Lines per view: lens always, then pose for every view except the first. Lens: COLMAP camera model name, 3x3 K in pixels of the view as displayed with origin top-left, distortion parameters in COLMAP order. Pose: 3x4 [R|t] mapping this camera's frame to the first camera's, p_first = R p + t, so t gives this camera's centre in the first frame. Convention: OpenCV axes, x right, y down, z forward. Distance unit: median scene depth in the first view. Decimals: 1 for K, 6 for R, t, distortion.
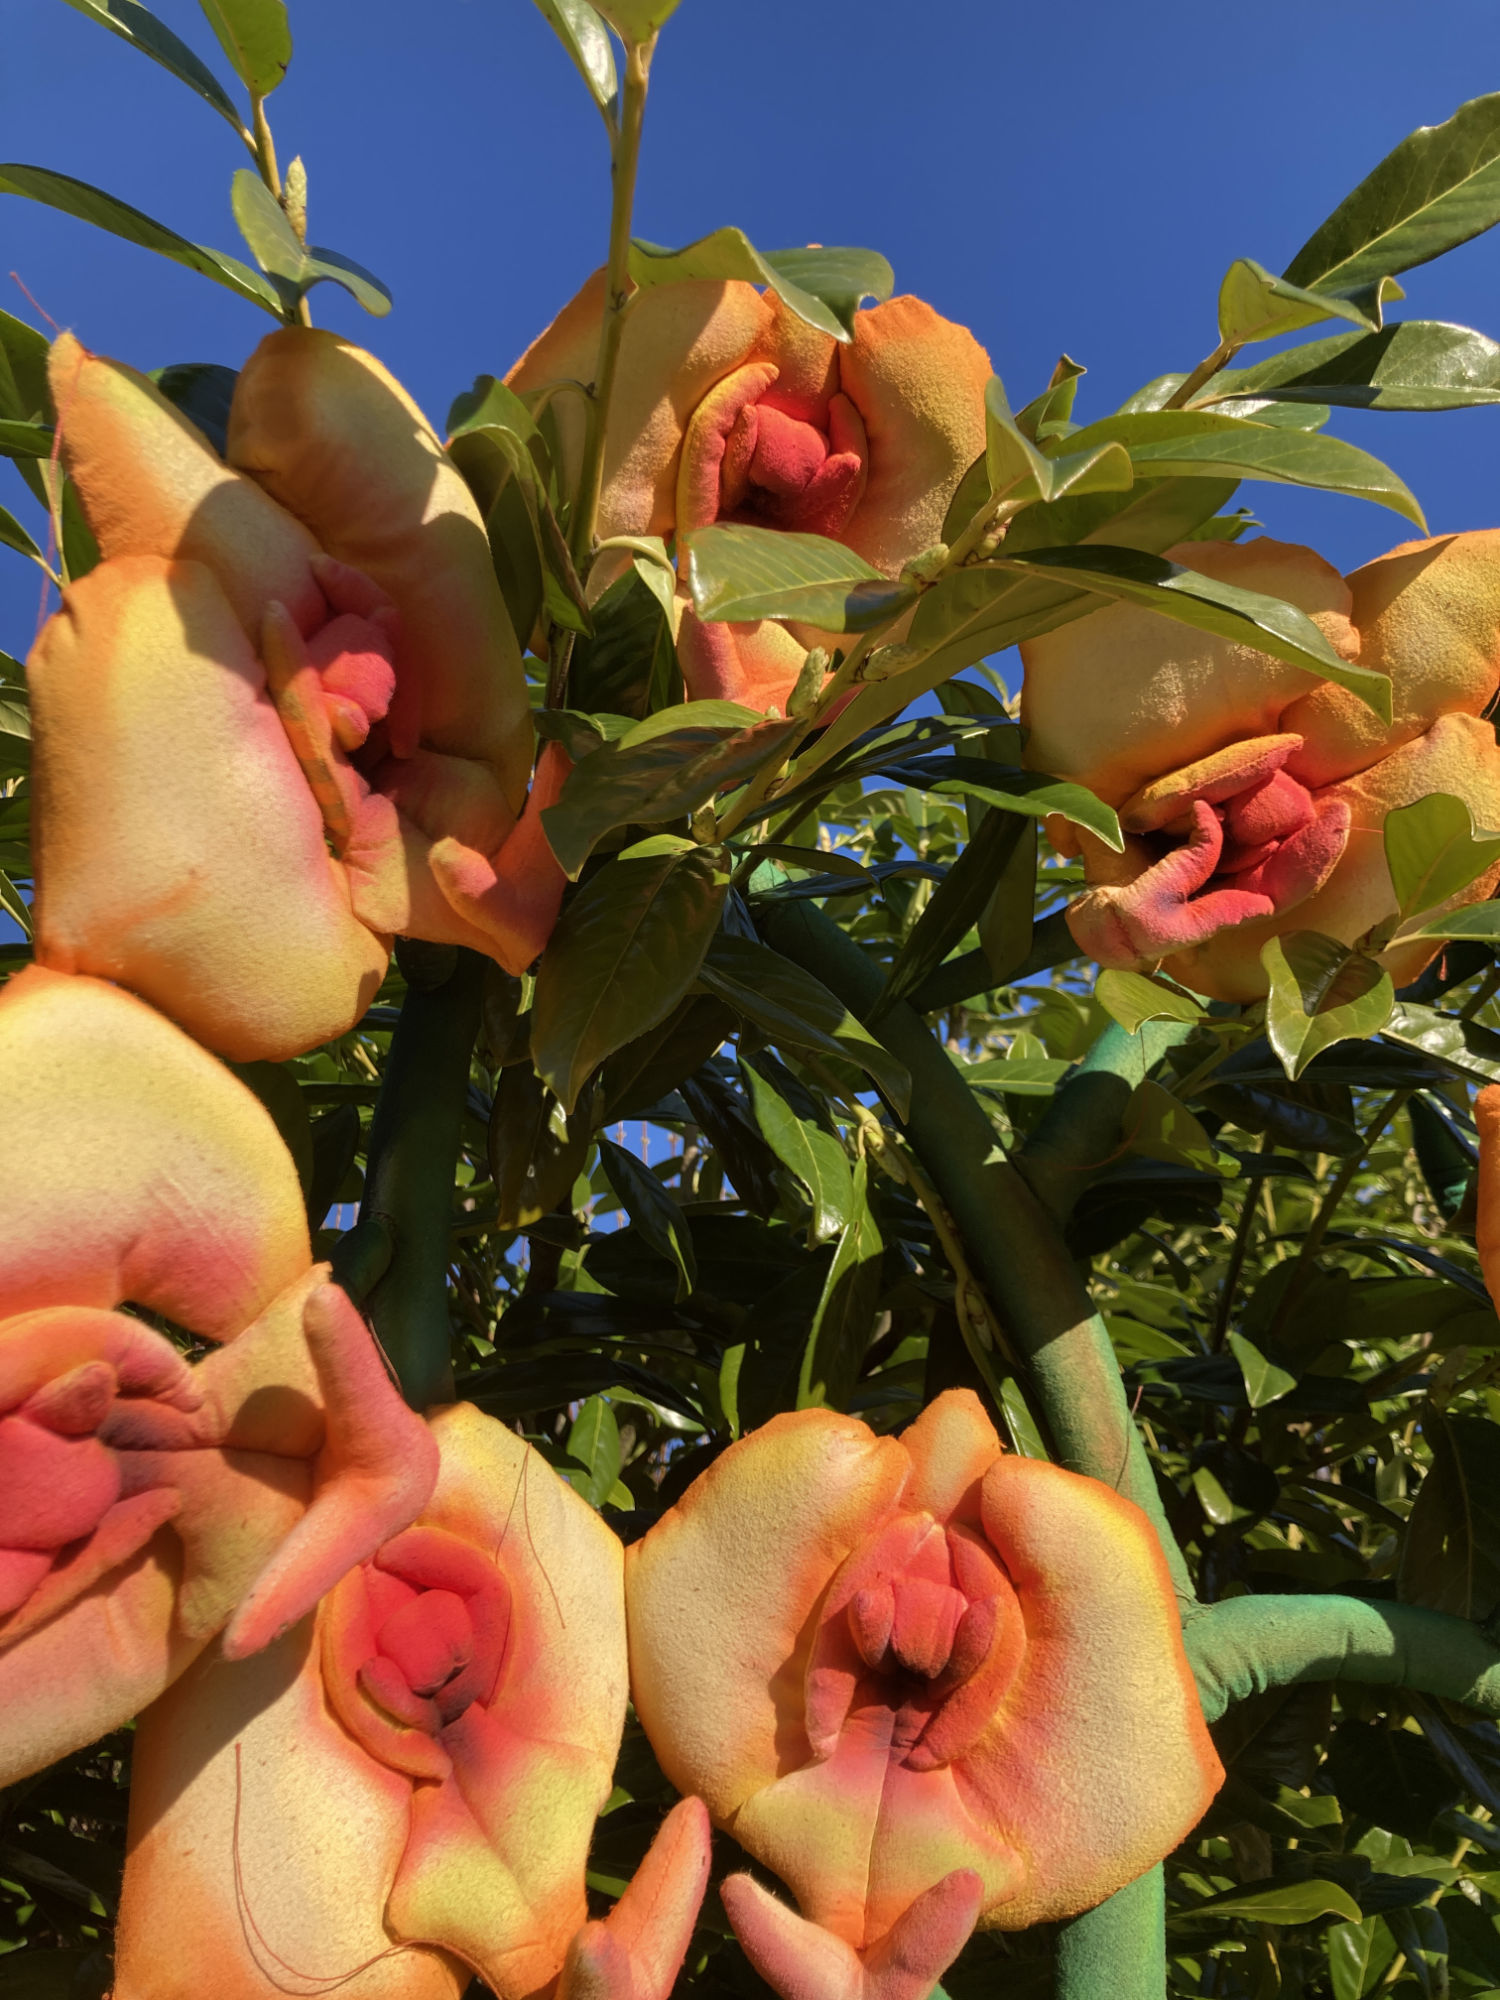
lens RADIAL K [[1607.9, 0, 750.0], [0, 1607.9, 1000.0], [0, 0, 1]] dist [0.040161, -0.002296]
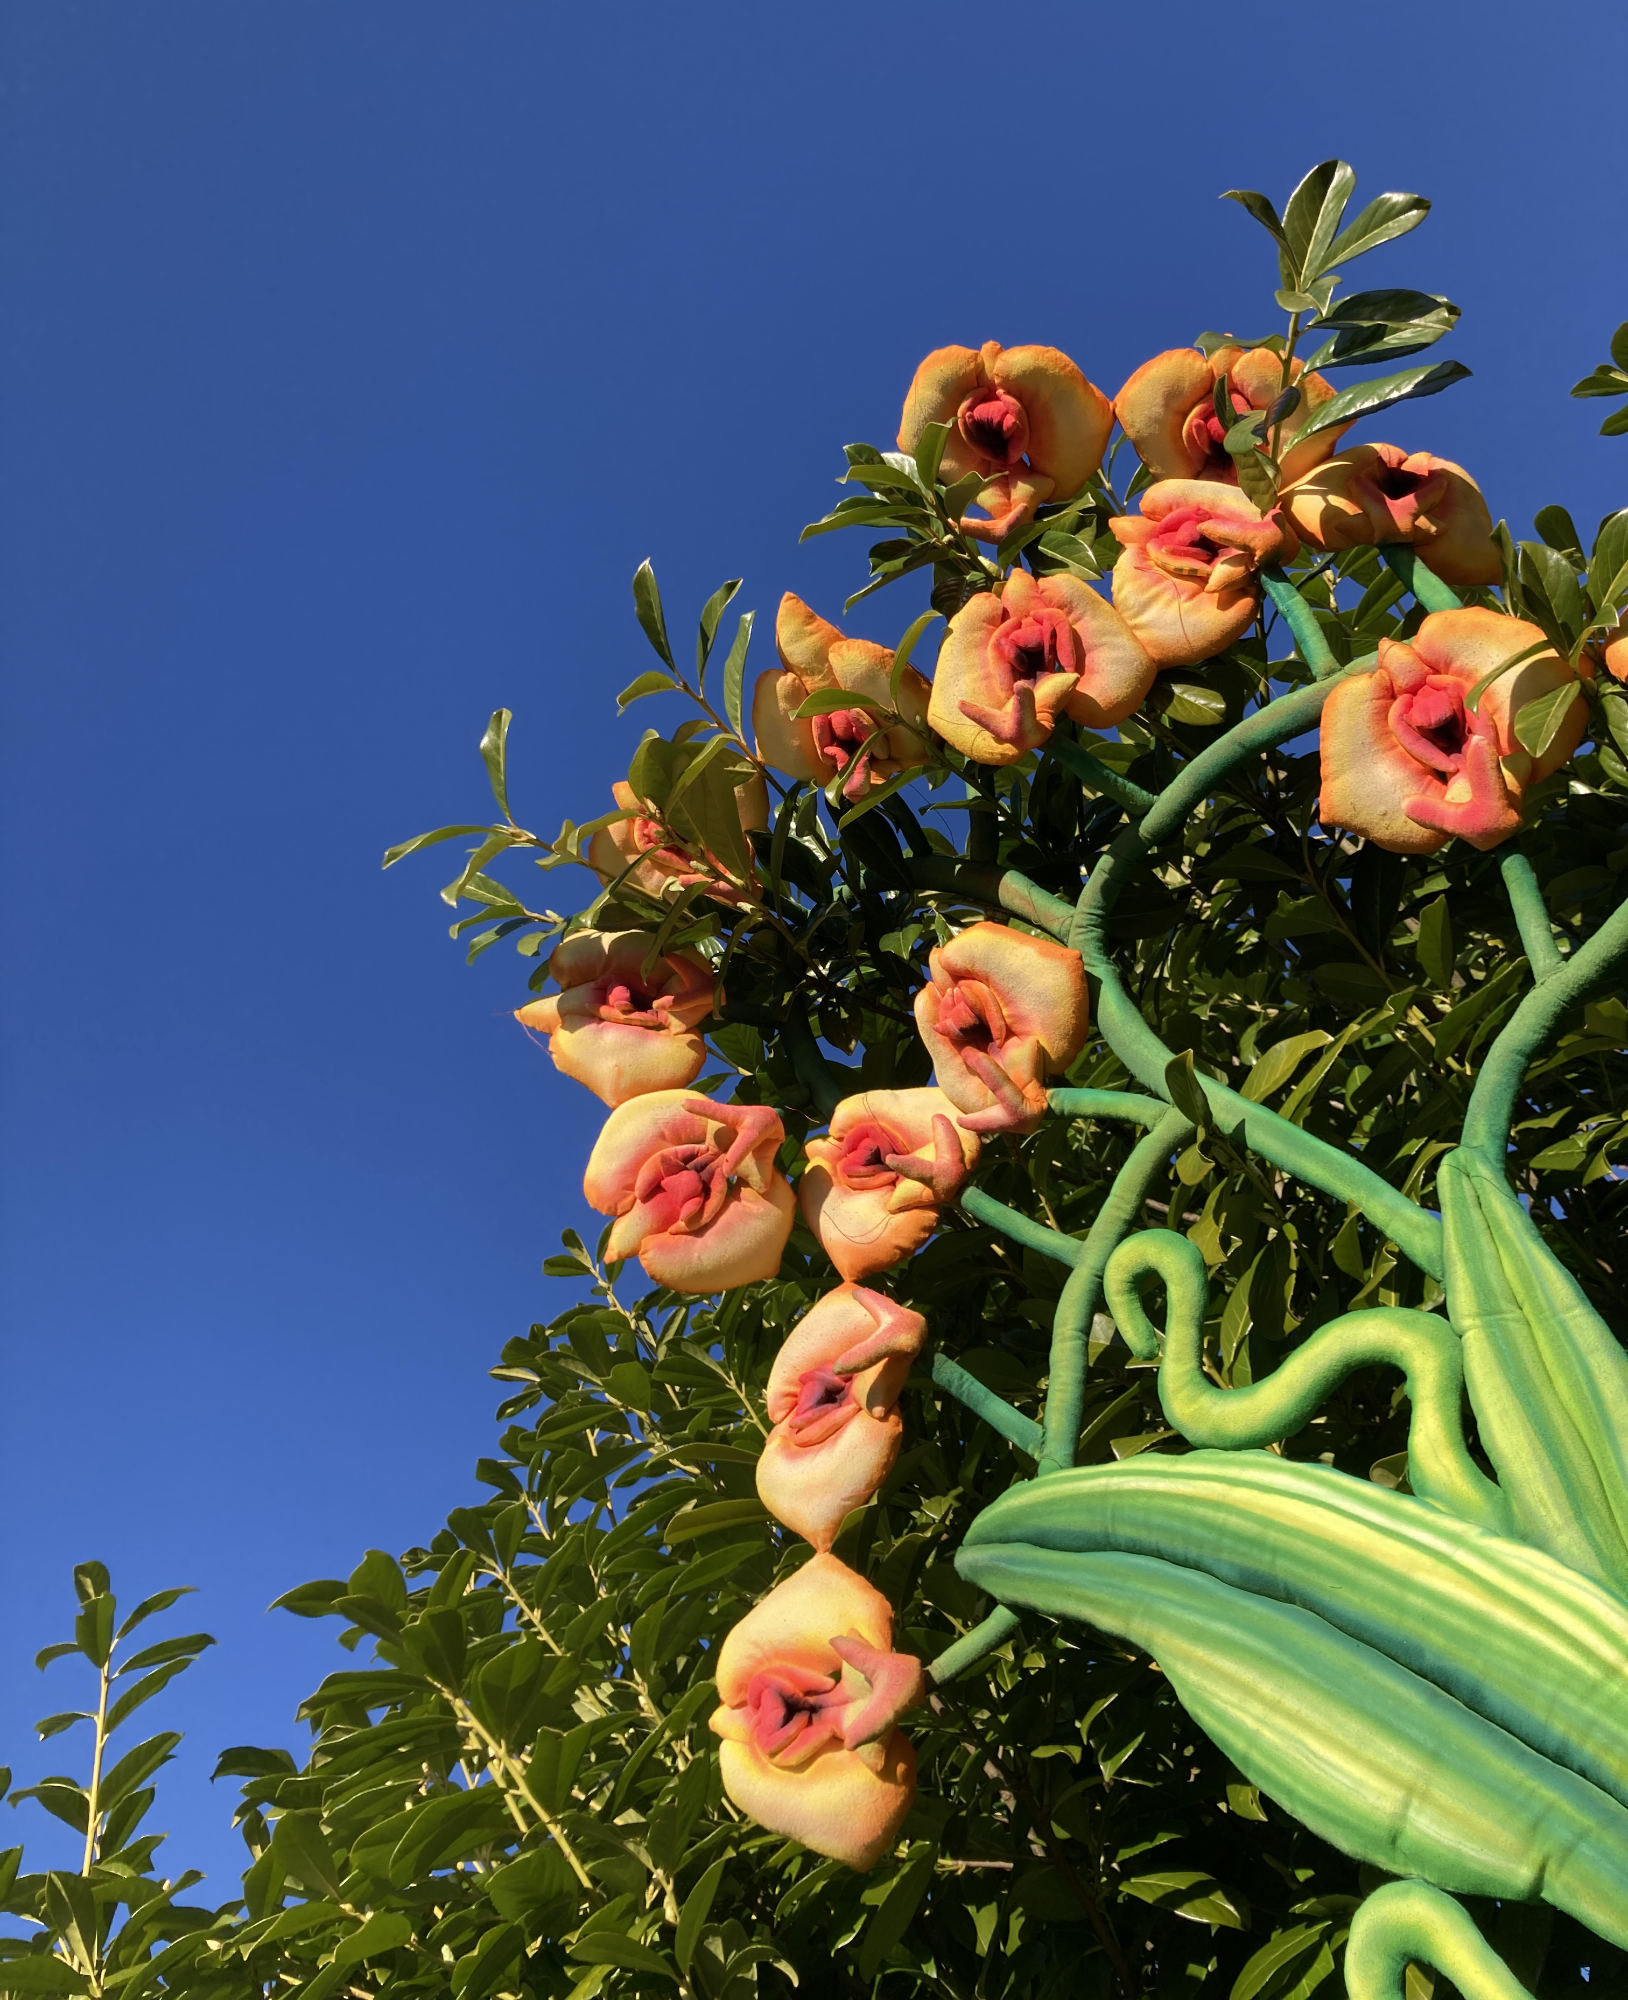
lens RADIAL K [[1619.5, 0, 814.0], [0, 1619.5, 1000.0], [0, 0, 1]] dist [-0.001814, 0.000706]
pose [[0.358294, -0.806567, -0.470186, 1.351366], [0.705818, 0.563665, -0.429072, 1.403015], [0.611103, -0.178132, 0.771247, -1.252287]]
